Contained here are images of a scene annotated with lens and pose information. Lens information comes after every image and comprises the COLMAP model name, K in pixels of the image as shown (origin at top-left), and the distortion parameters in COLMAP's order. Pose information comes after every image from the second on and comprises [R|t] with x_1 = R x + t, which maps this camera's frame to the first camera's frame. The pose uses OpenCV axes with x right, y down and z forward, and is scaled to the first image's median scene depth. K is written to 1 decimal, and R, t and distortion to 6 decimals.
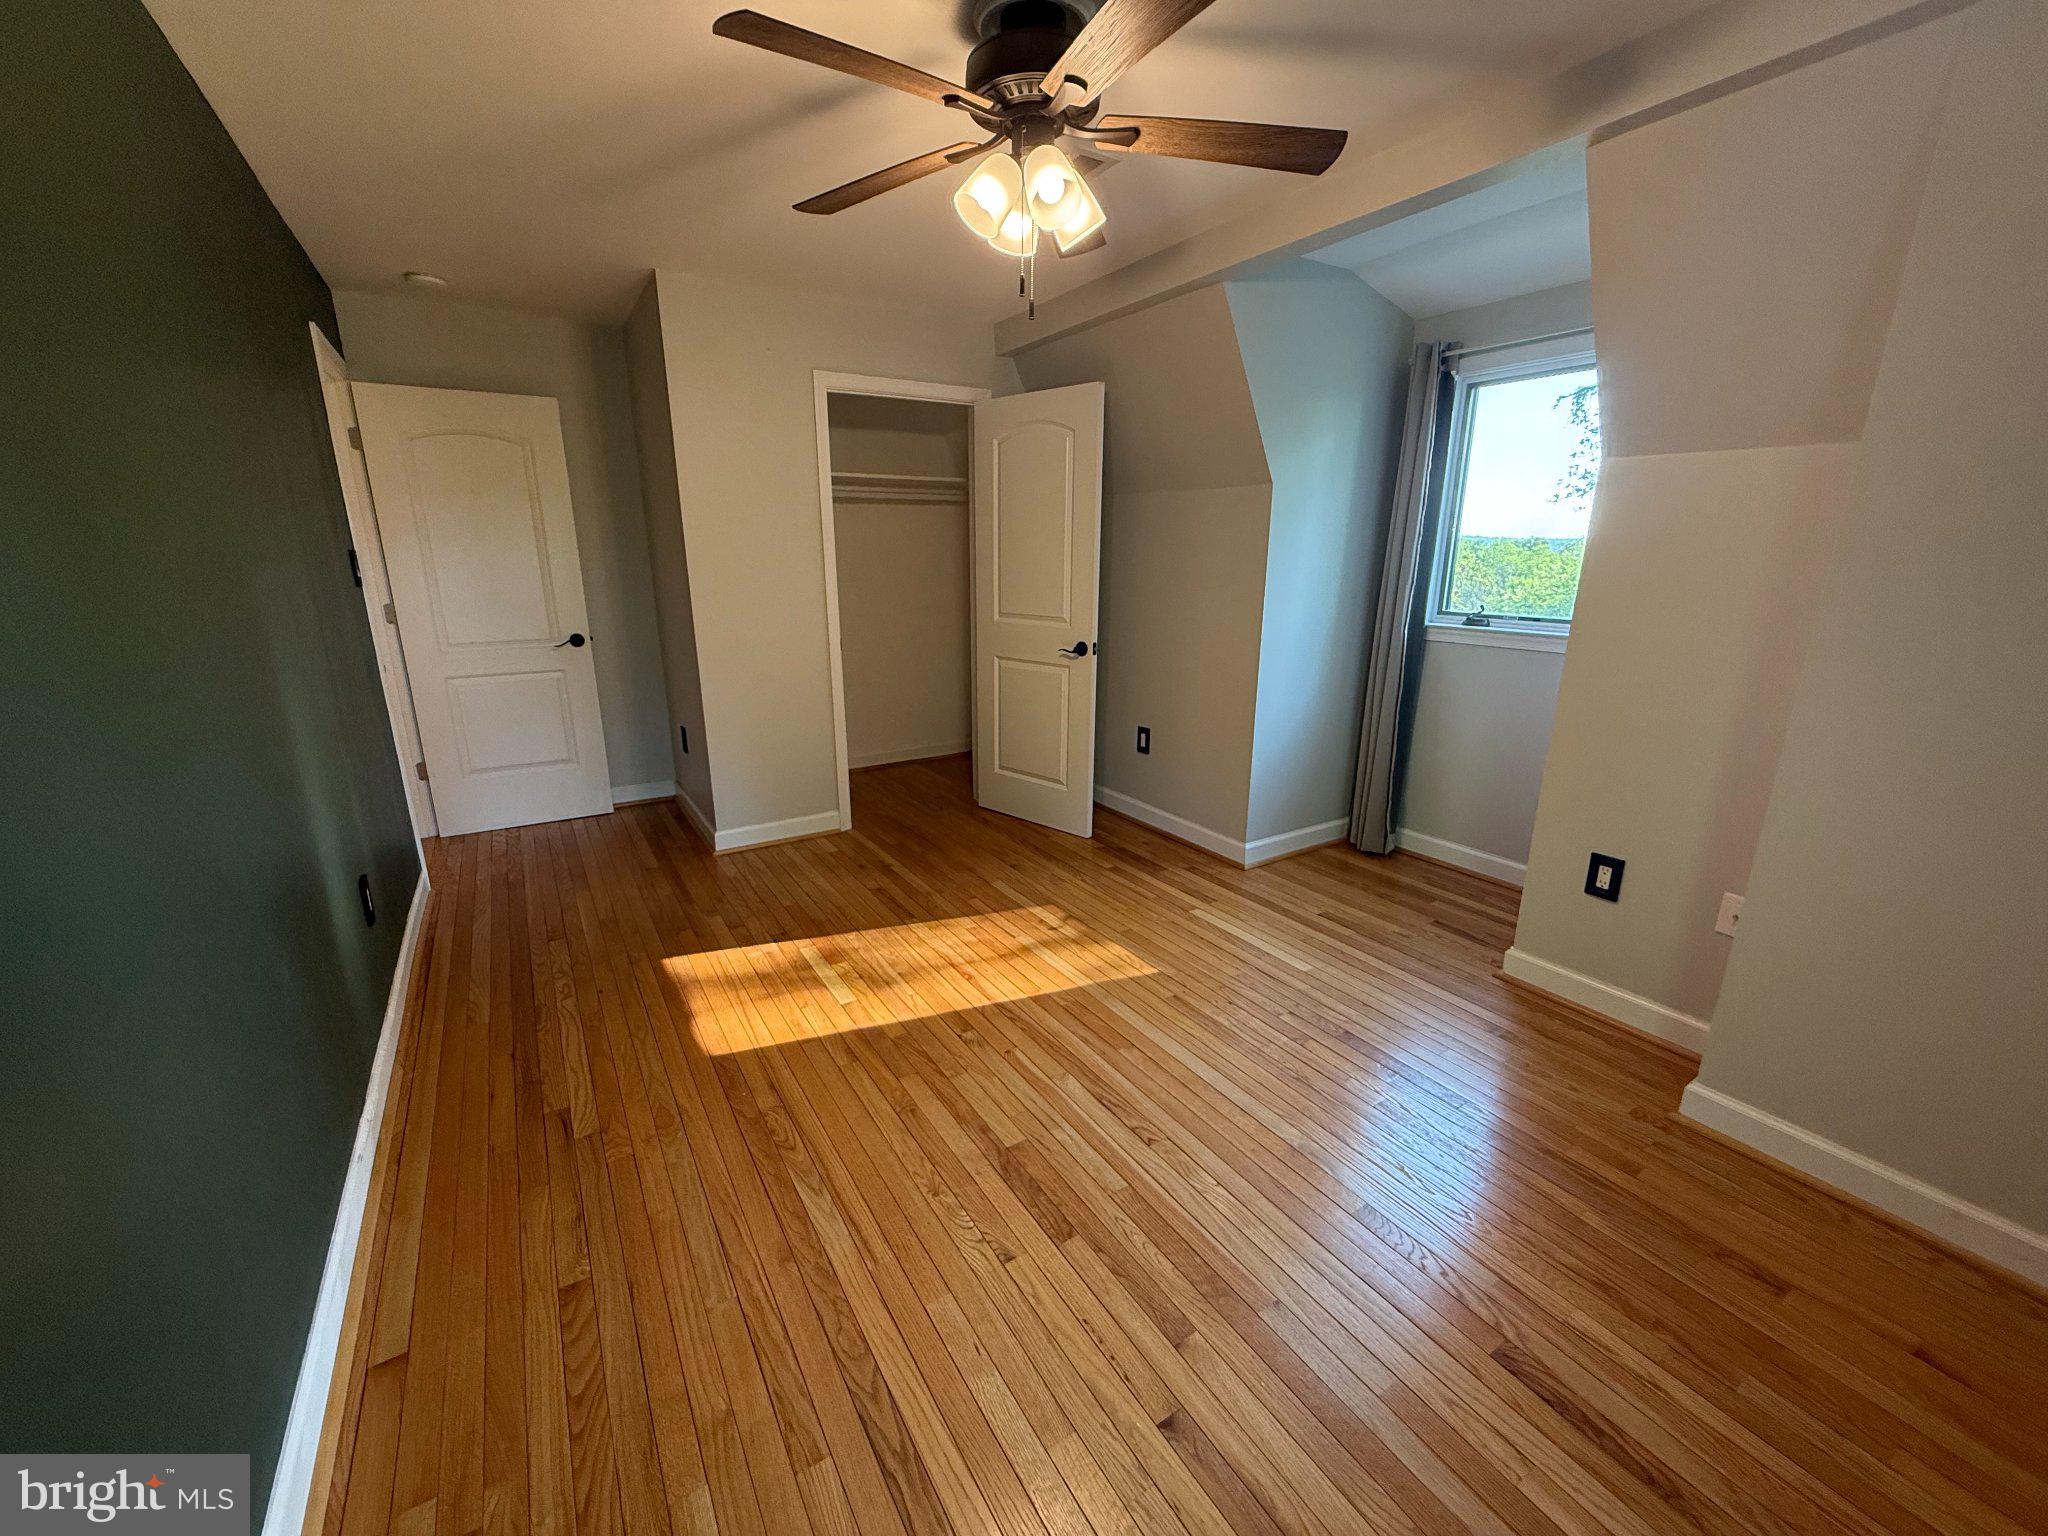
lens RADIAL K [[817.4, 0, 1017.6], [0, 817.4, 768.8], [0, 0, 1]] dist [0.002157, -0.000598]
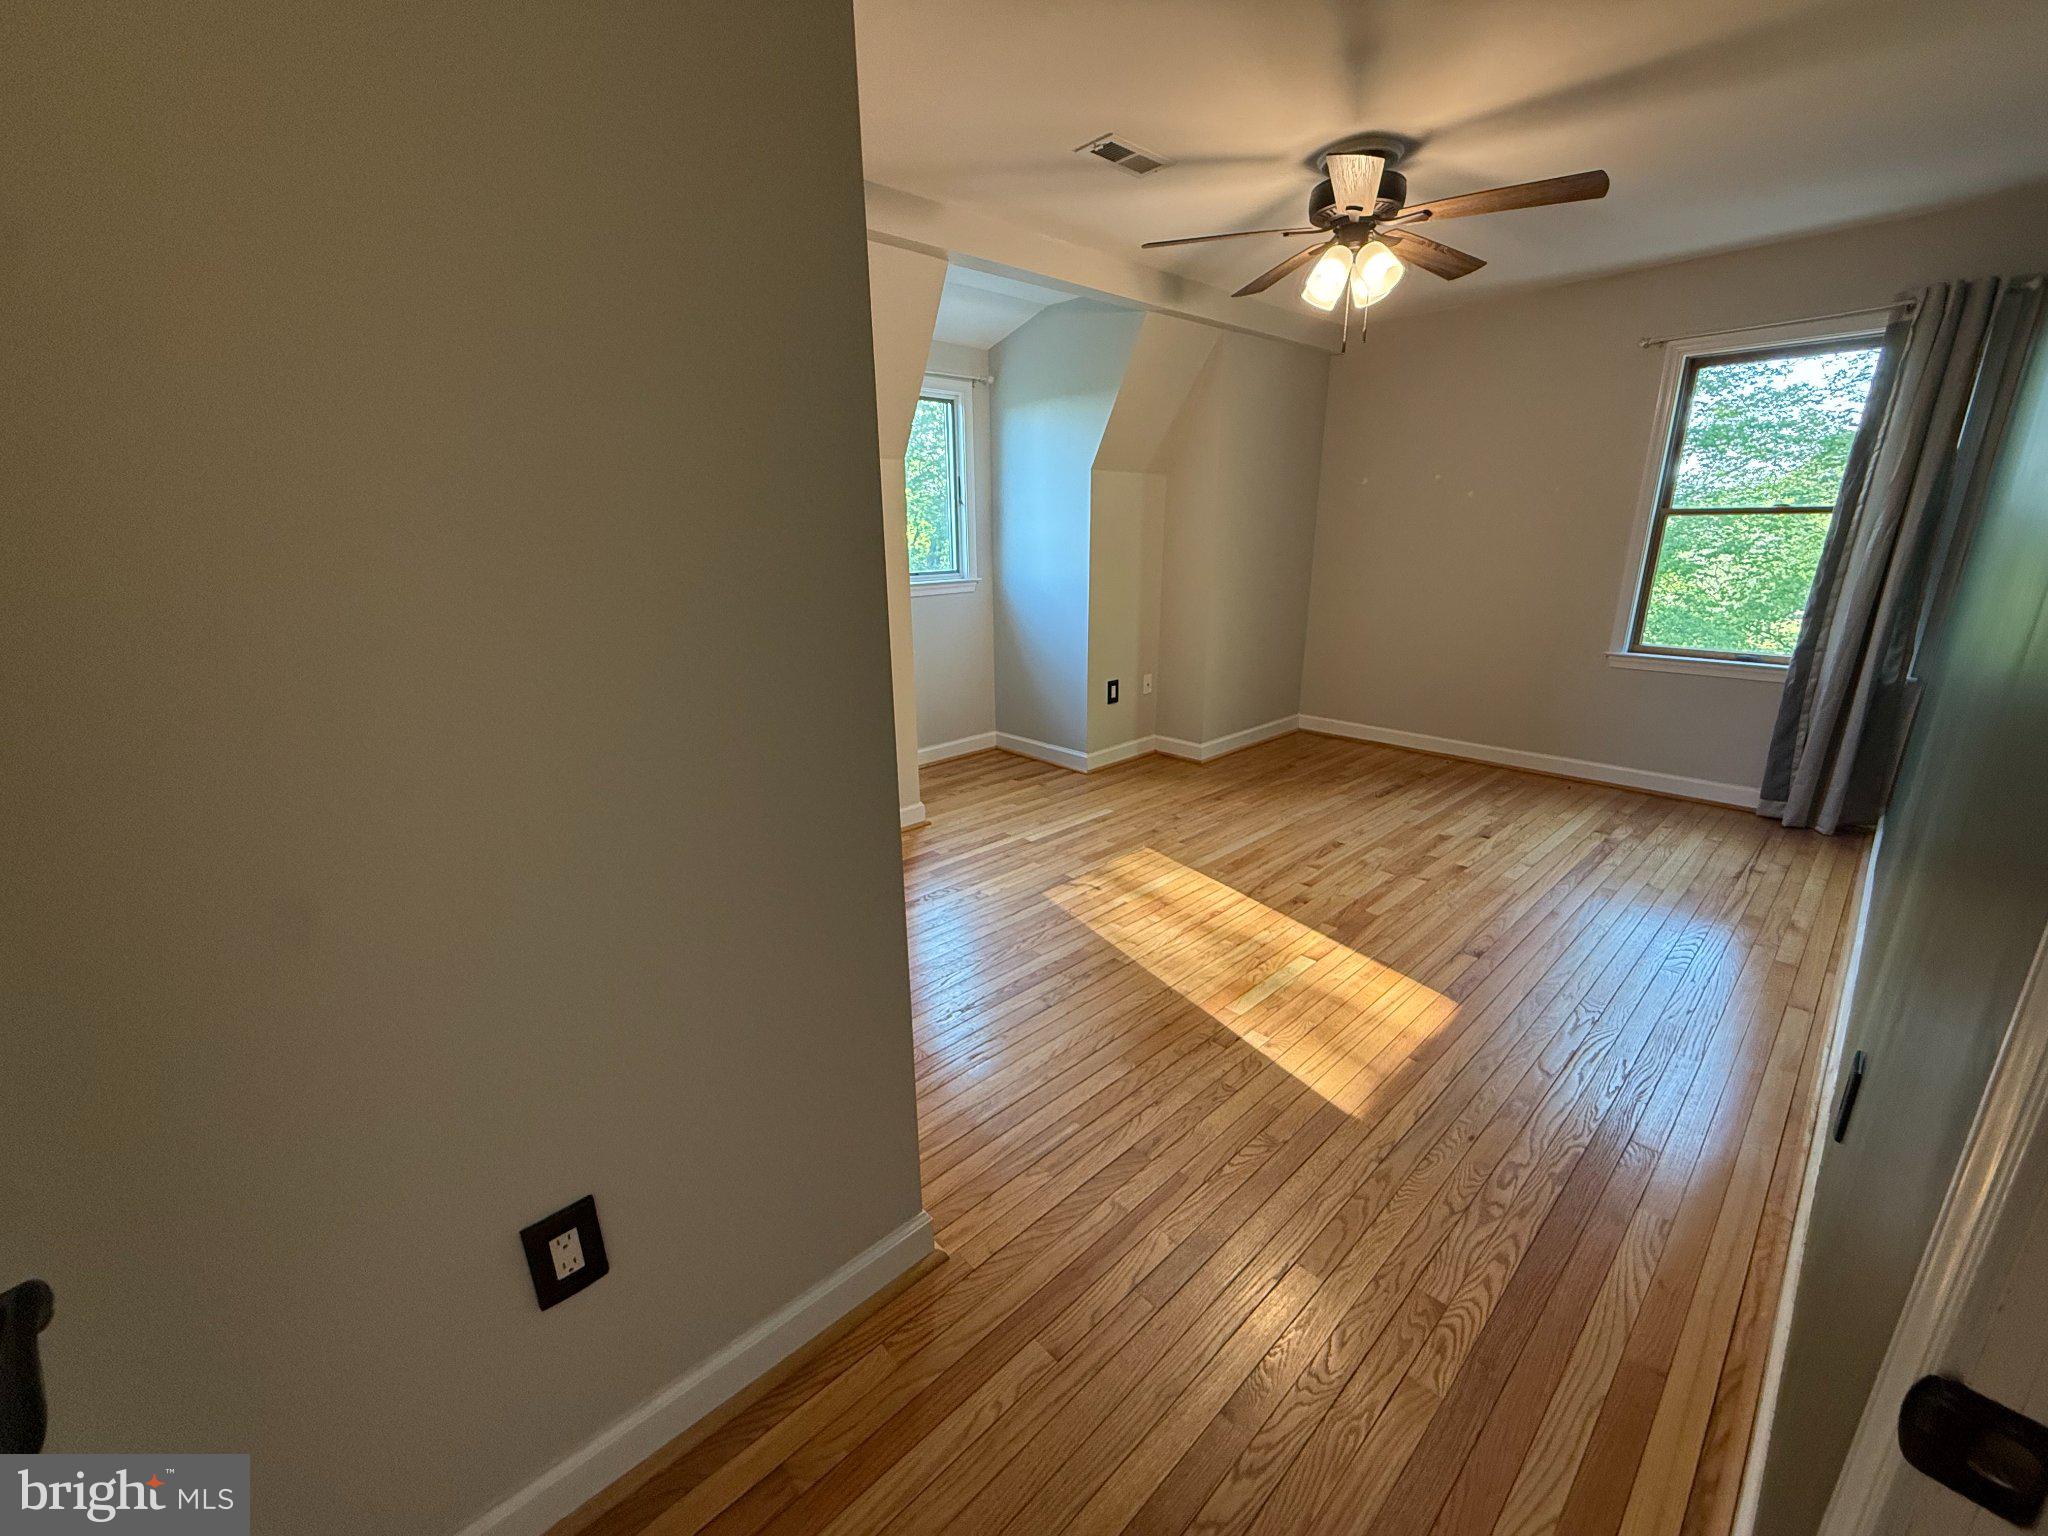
lens RADIAL K [[817.4, 0, 1018.8], [0, 817.4, 768.8], [0, 0, 1]] dist [0.002157, -0.000598]
pose [[-0.193653, -0.272759, 0.942391, -1.032163], [0.272450, 0.907839, 0.318745, -0.353895], [-0.942480, 0.318481, -0.101493, 1.366816]]
